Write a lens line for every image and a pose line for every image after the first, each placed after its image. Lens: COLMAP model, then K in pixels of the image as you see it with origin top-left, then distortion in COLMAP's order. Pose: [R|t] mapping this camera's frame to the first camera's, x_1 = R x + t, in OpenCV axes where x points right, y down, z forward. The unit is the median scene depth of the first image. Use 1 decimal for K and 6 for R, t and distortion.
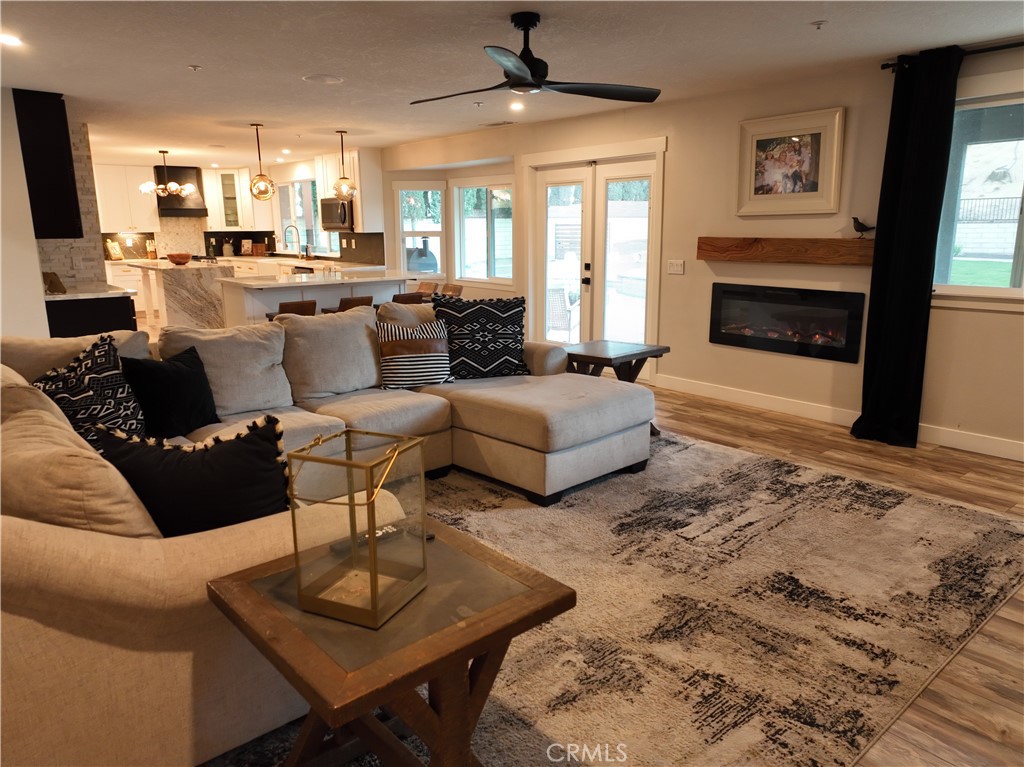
lens RADIAL K [[718.7, 0, 508.0], [0, 718.7, 377.1], [0, 0, 1]] dist [0.008386, 0.009506]
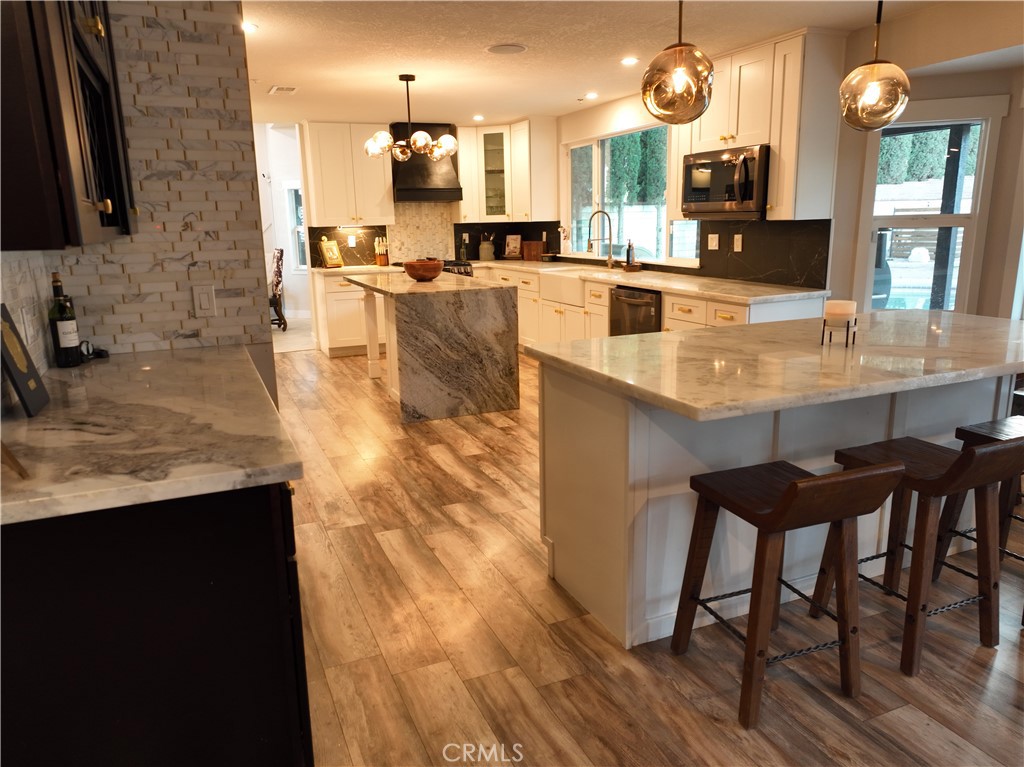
lens RADIAL K [[718.7, 0, 508.0], [0, 718.7, 377.1], [0, 0, 1]] dist [0.008386, 0.009506]
pose [[0.958966, 0.049815, -0.279112, -0.195186], [-0.046799, 0.998752, 0.017463, -0.079512], [0.279634, -0.003684, 0.960100, 0.402540]]
